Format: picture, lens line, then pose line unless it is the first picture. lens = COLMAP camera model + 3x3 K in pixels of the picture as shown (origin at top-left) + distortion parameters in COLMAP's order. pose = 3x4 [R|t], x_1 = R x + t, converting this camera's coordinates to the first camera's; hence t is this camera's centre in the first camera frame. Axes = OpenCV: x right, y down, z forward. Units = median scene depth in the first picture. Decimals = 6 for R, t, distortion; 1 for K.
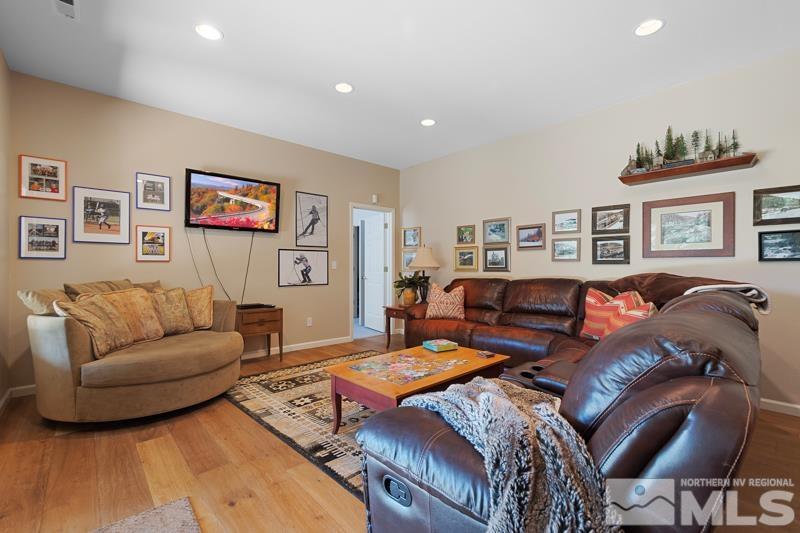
lens RADIAL K [[351.8, 0, 402.4], [0, 351.8, 267.1], [0, 0, 1]] dist [0.017173, 0.000834]
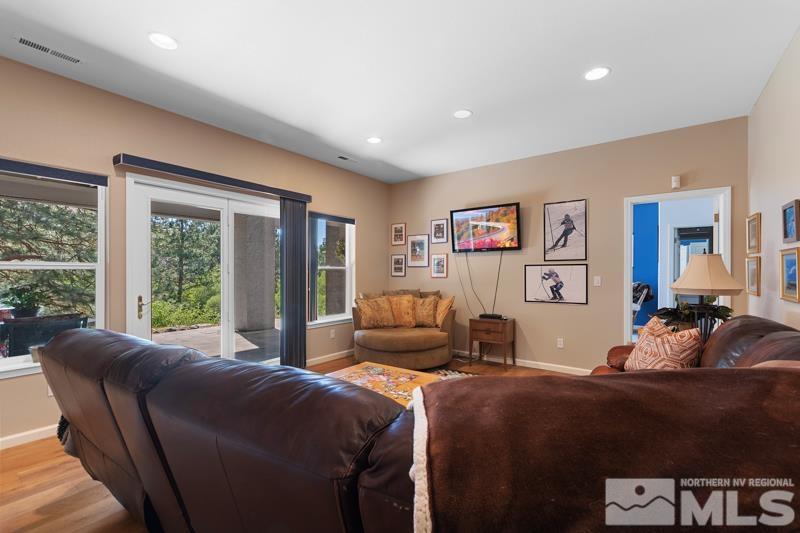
lens RADIAL K [[351.8, 0, 402.6], [0, 351.8, 271.4], [0, 0, 1]] dist [0.017173, 0.000834]
pose [[0.208413, -0.005442, -0.978026, 0.623031], [0.001007, 0.999985, -0.005349, -0.029348], [0.978040, 0.000130, 0.208415, 0.471904]]
